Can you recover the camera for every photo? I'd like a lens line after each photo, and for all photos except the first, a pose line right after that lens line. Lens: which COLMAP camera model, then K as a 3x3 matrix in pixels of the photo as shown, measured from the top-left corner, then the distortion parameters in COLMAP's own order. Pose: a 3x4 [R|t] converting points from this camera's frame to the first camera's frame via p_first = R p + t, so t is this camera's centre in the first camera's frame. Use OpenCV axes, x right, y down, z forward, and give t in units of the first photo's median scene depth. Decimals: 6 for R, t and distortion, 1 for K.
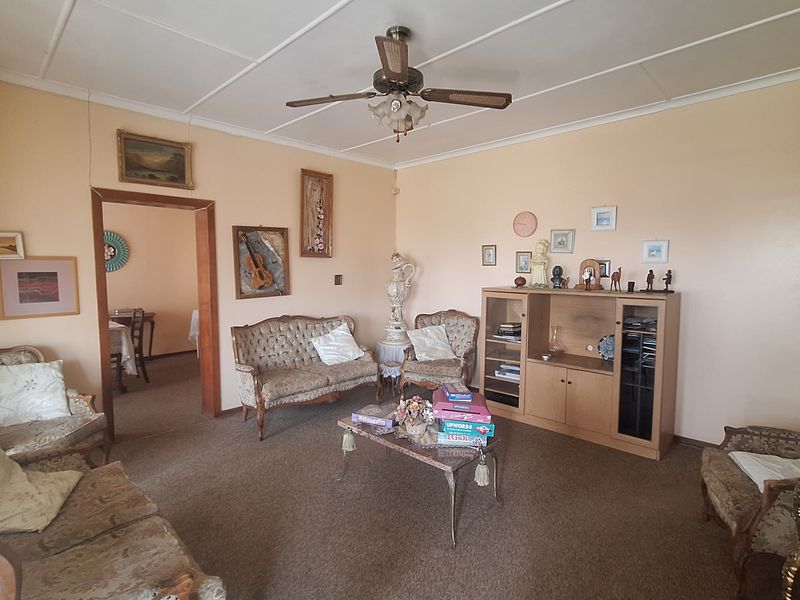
lens RADIAL K [[420.7, 0, 399.4], [0, 420.7, 298.0], [0, 0, 1]] dist [-0.011744, 0.004327]
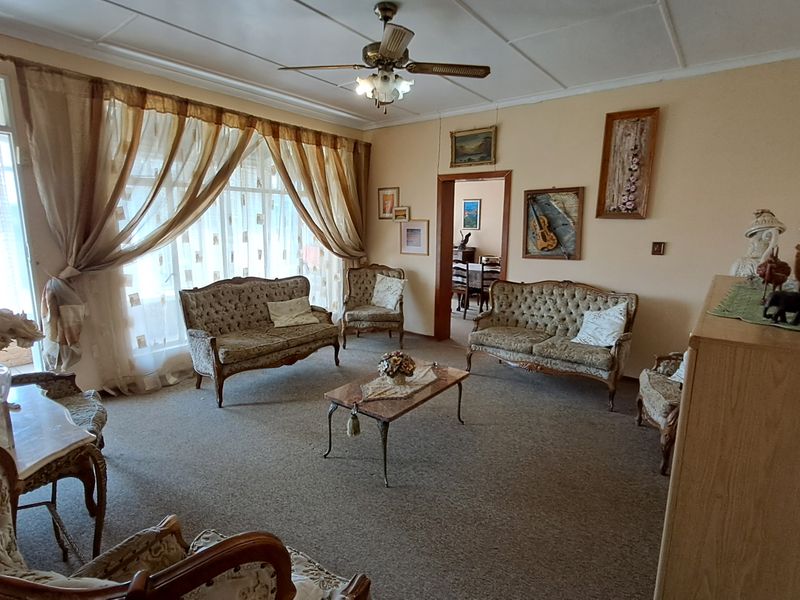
lens RADIAL K [[422.1, 0, 400.6], [0, 422.1, 299.1], [0, 0, 1]] dist [-0.005373, -0.001949]
pose [[0.100444, 0.176771, -0.979113, 0.669536], [-0.088325, 0.981789, 0.168193, -0.047641], [0.991014, 0.069586, 0.114228, 0.544288]]
